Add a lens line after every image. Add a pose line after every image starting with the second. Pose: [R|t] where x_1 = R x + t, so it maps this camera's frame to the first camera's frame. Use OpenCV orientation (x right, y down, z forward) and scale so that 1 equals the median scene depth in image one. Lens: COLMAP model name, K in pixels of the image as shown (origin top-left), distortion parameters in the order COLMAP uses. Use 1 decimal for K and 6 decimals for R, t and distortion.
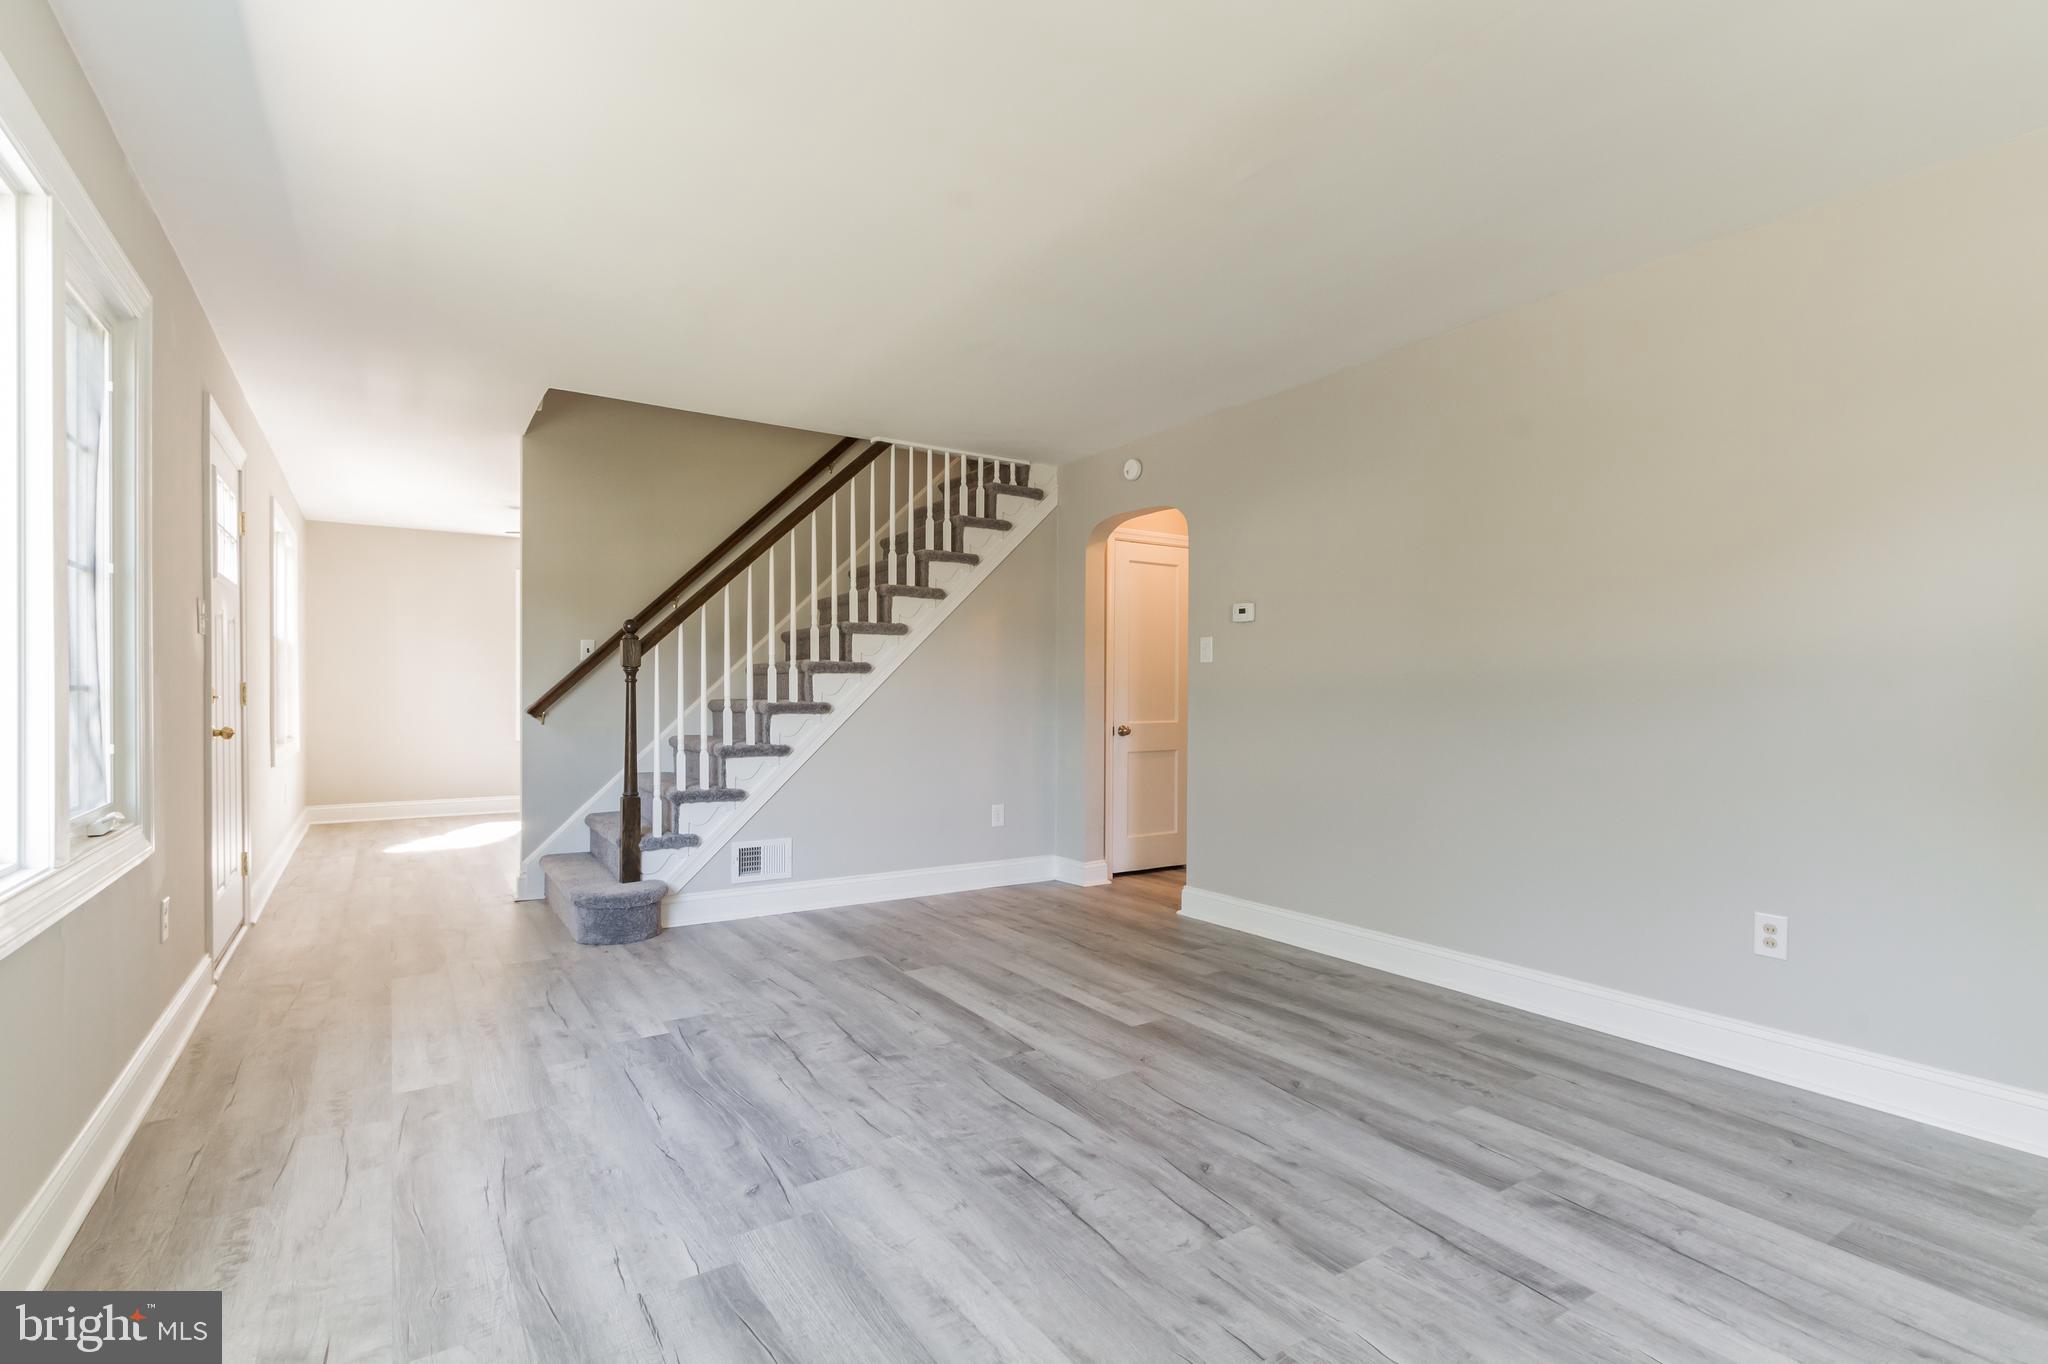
lens RADIAL K [[952.0, 0, 1002.5], [0, 952.0, 687.7], [0, 0, 1]] dist [-0.003890, 0.003402]
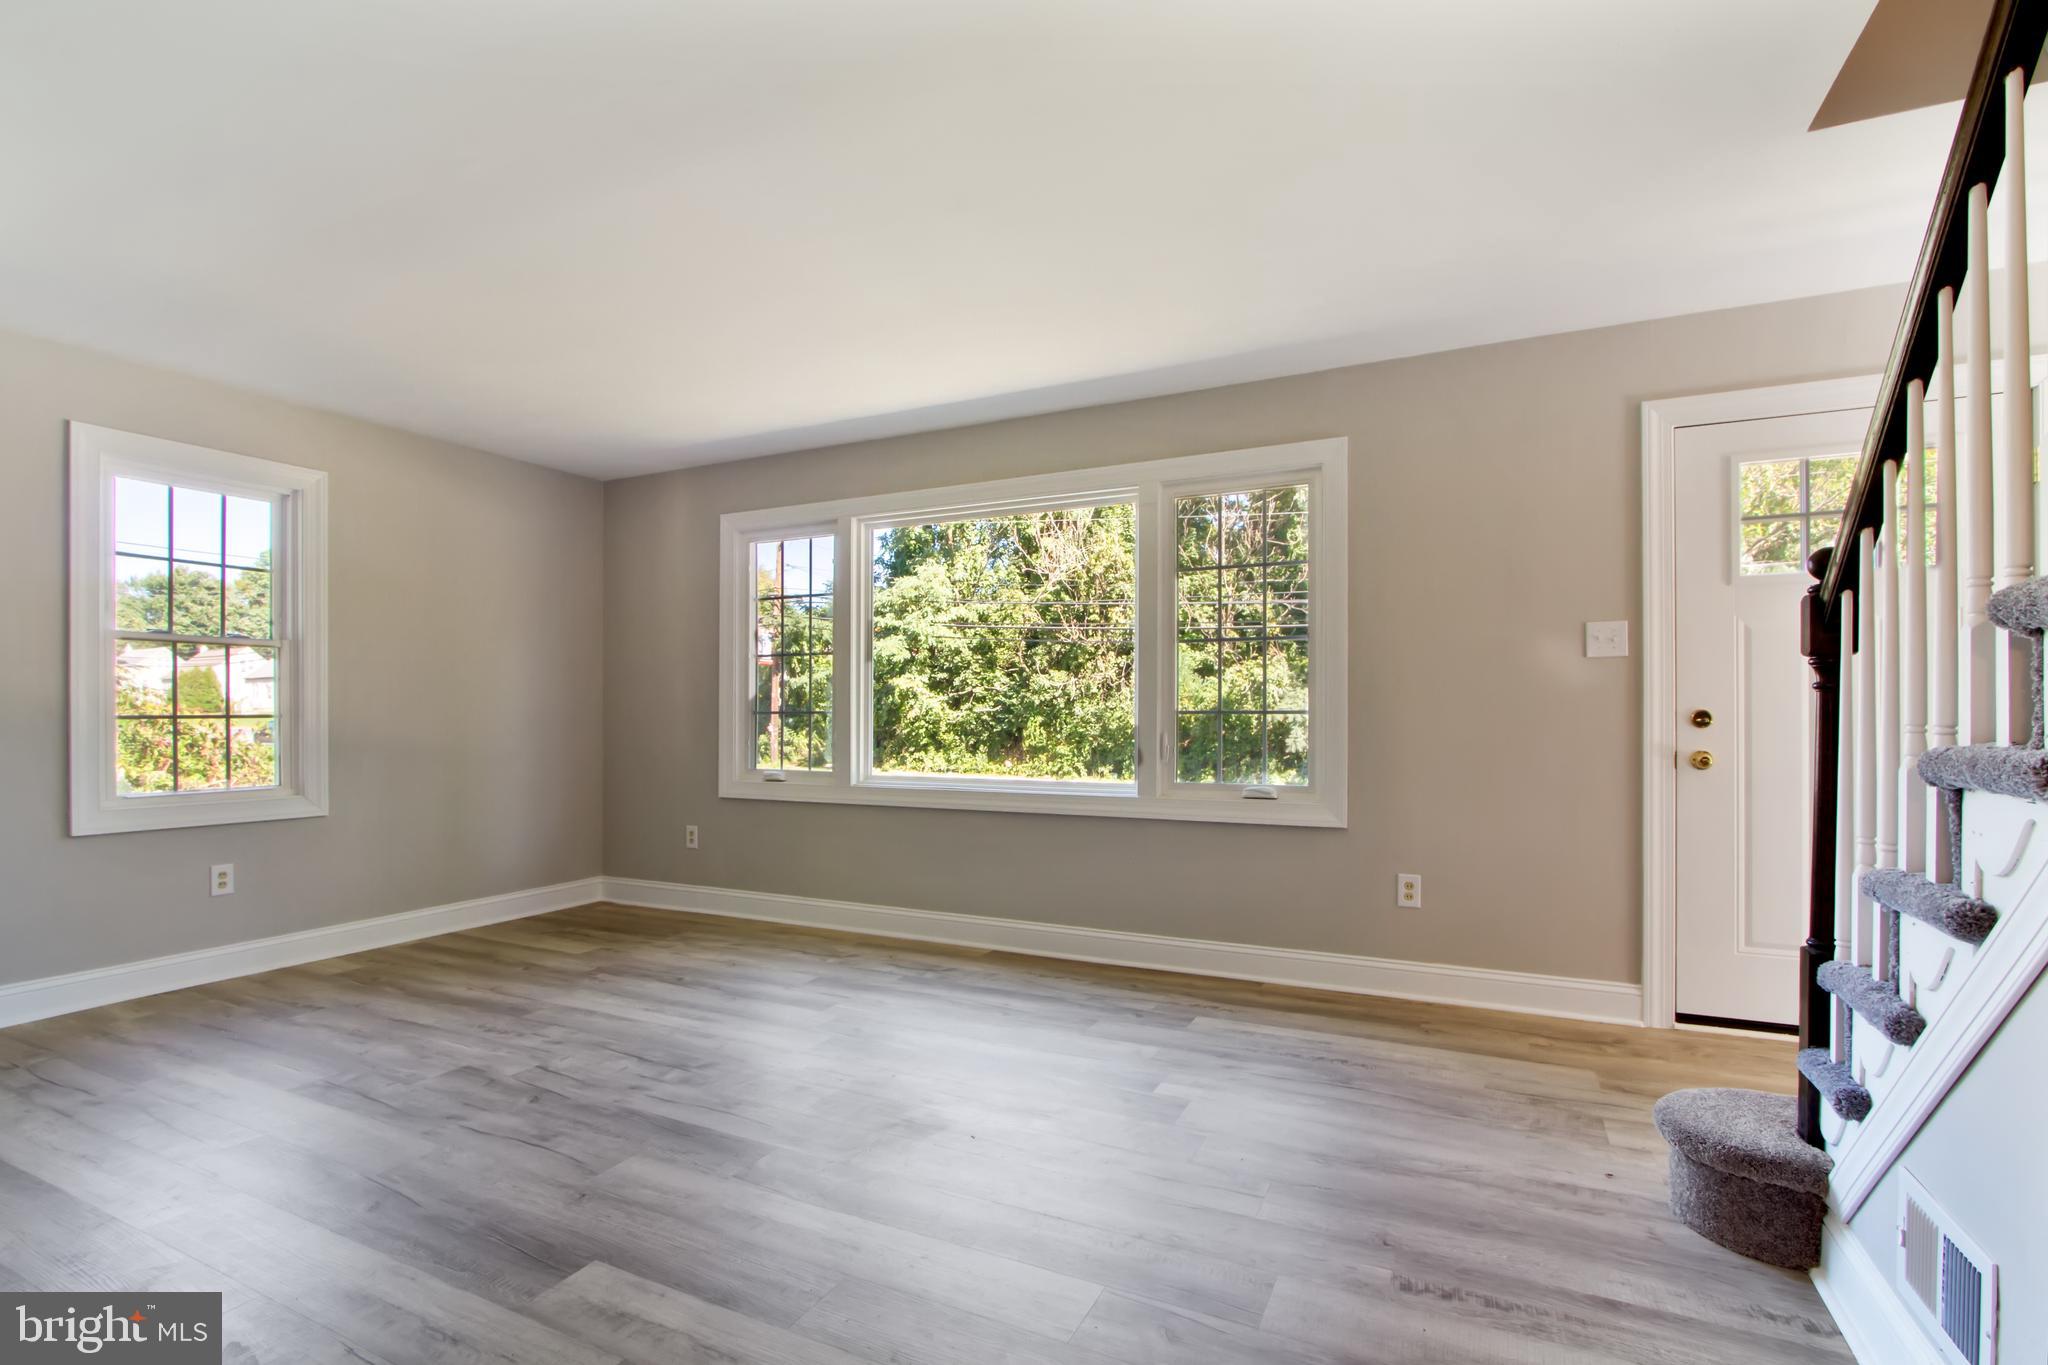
lens RADIAL K [[952.0, 0, 1016.9], [0, 952.0, 717.5], [0, 0, 1]] dist [-0.003890, 0.003402]
pose [[-0.853648, -0.001890, -0.520847, 0.258914], [0.000375, 0.999991, -0.004243, 0.012191], [0.520850, -0.003817, -0.853640, 1.911874]]
